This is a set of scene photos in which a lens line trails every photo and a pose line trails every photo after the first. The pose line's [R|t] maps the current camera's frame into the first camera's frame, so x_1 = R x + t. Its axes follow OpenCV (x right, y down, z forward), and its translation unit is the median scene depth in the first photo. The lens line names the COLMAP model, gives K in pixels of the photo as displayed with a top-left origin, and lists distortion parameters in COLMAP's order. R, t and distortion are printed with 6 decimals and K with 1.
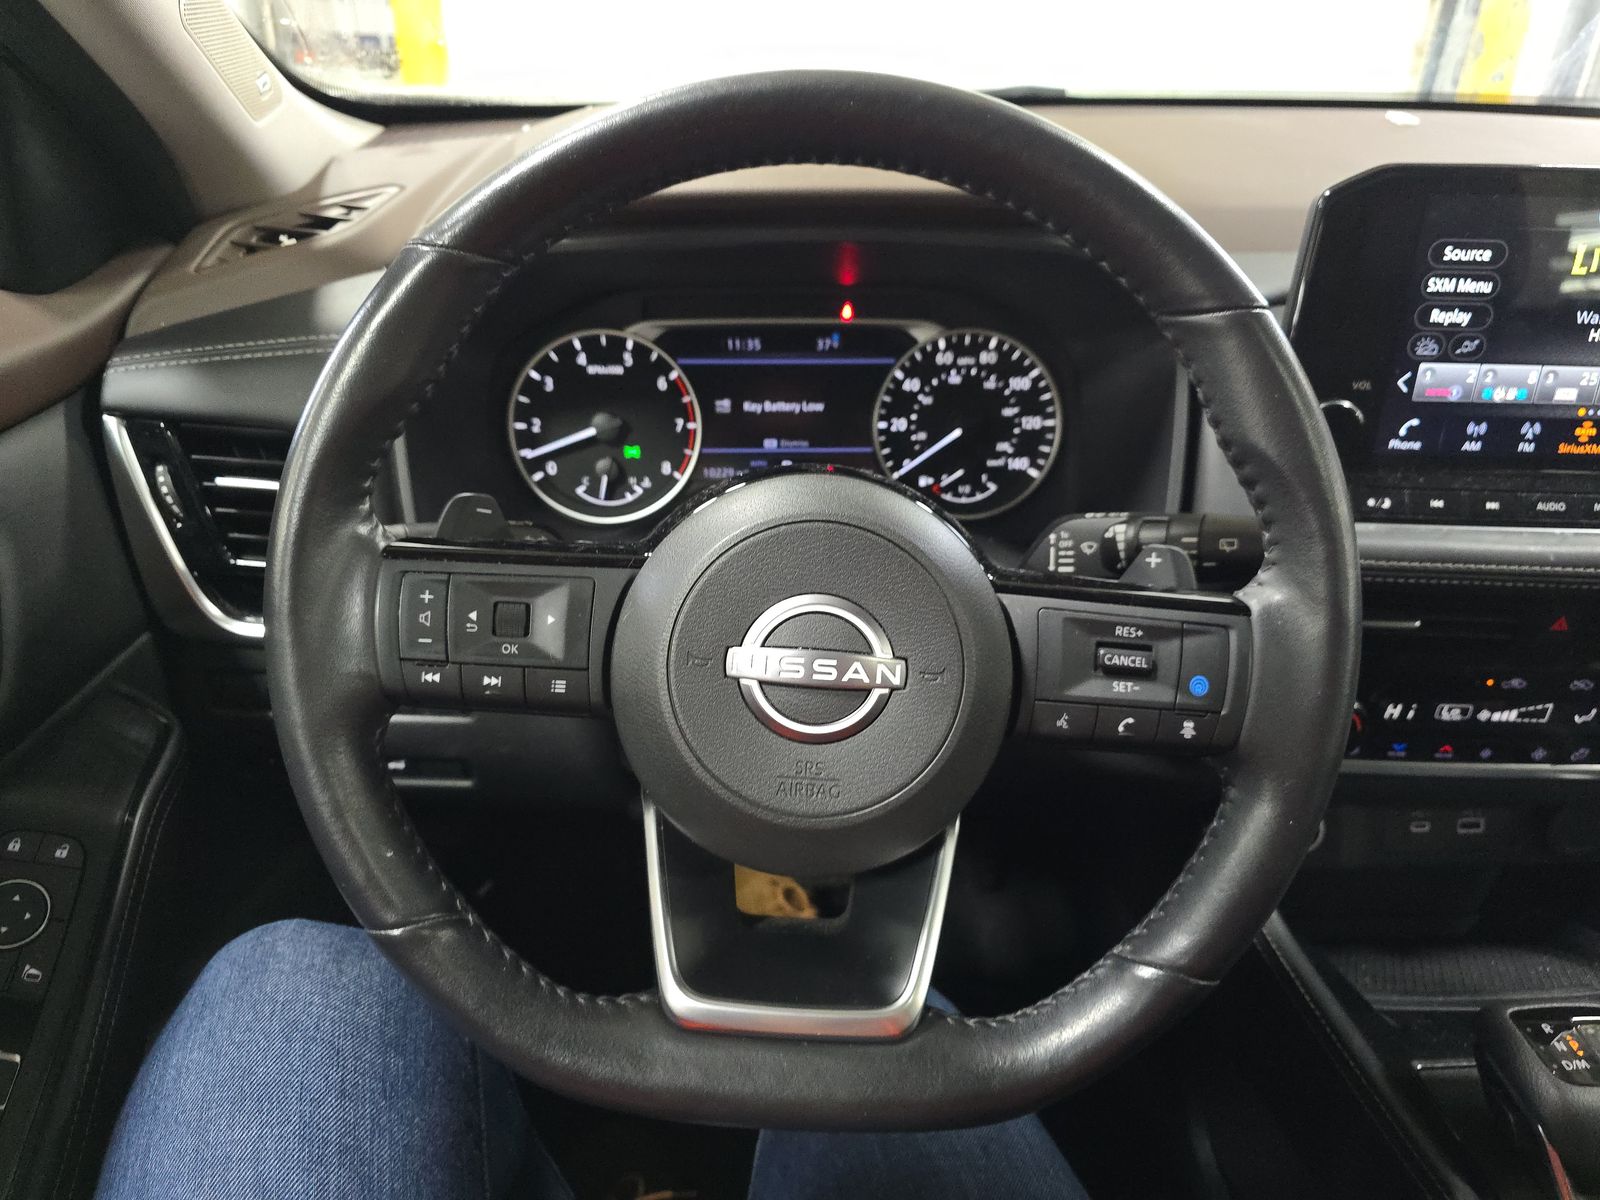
lens RADIAL K [[1066.4, 0, 800.0], [0, 1066.4, 600.0], [0, 0, 1]] dist [0.003366, -0.018018]
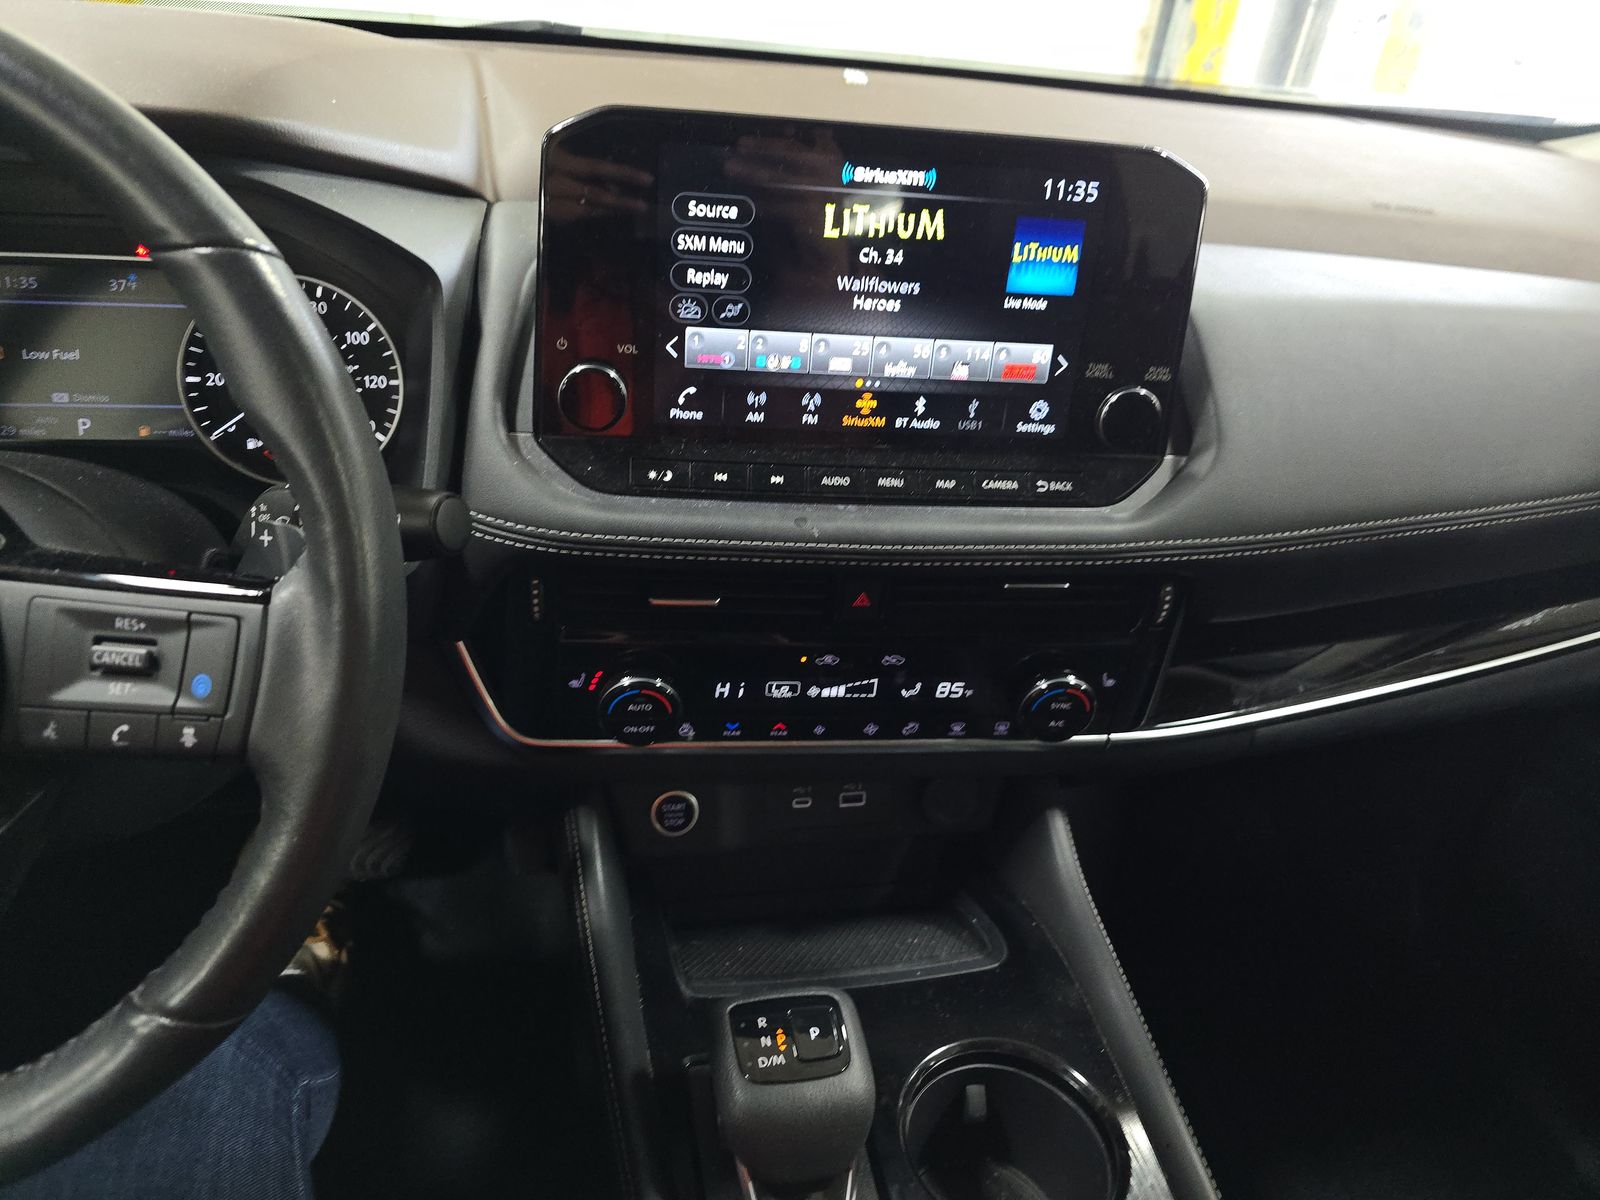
lens RADIAL K [[1051.2, 0, 800.0], [0, 1051.2, 600.0], [0, 0, 1]] dist [0.079876, -0.100934]
pose [[0.985231, -0.012046, 0.170805, 0.460030], [0.006287, 0.999395, 0.034215, -0.010220], [-0.171114, -0.032636, 0.984711, 0.043622]]
